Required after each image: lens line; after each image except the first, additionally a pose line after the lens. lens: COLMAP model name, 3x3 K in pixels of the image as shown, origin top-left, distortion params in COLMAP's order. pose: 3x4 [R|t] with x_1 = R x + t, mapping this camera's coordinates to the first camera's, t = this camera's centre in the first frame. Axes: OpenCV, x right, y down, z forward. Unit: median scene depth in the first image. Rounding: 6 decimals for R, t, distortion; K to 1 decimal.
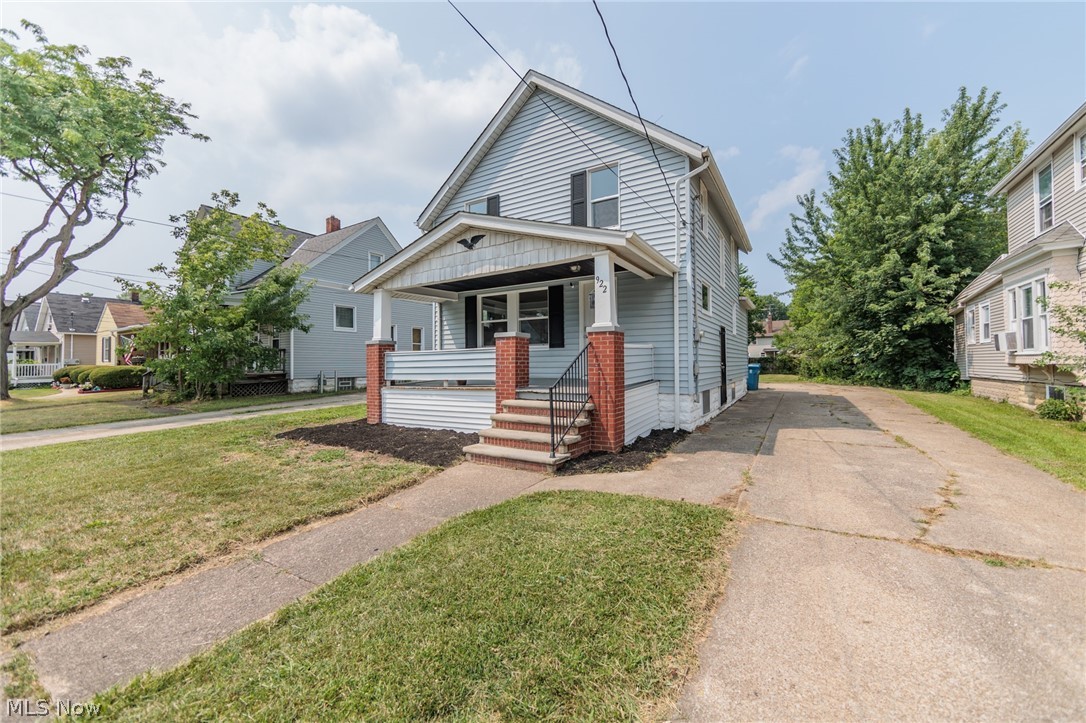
lens RADIAL K [[430.2, 0, 545.3], [0, 430.2, 353.1], [0, 0, 1]] dist [0.002023, 0.000016]
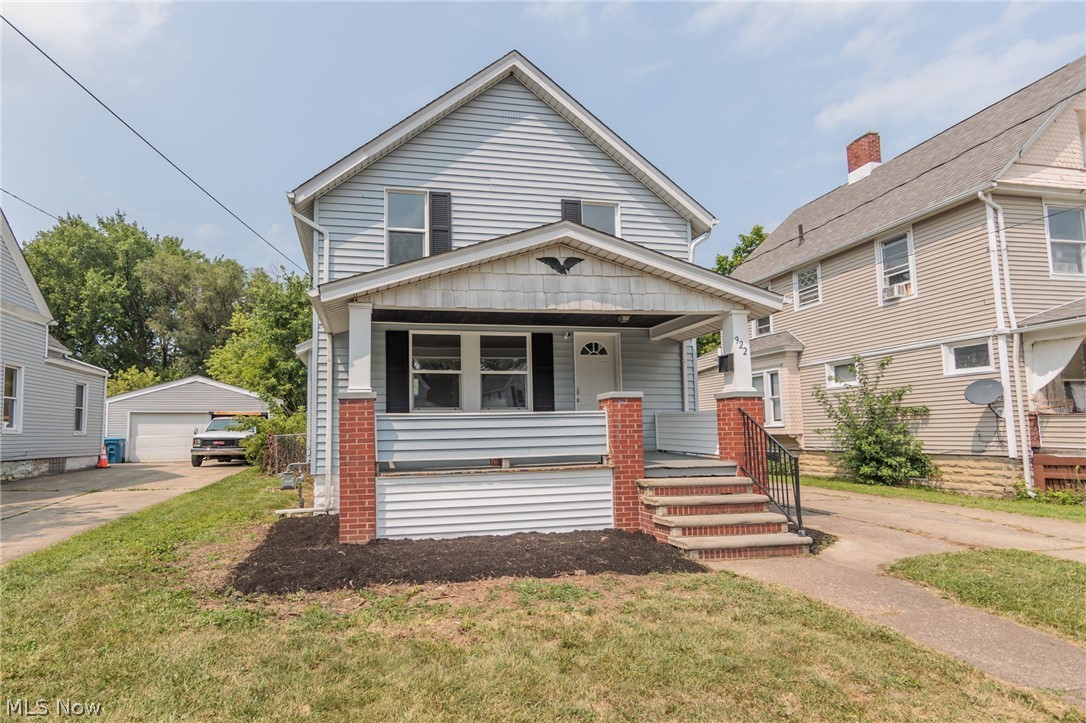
lens RADIAL K [[544.1, 0, 540.7], [0, 544.1, 387.9], [0, 0, 1]] dist [0.001524, 0.000116]
pose [[0.740090, 0.055690, 0.670198, -0.681284], [-0.010964, 0.997432, -0.070774, 0.012483], [-0.672419, 0.045032, 0.738800, 0.305536]]
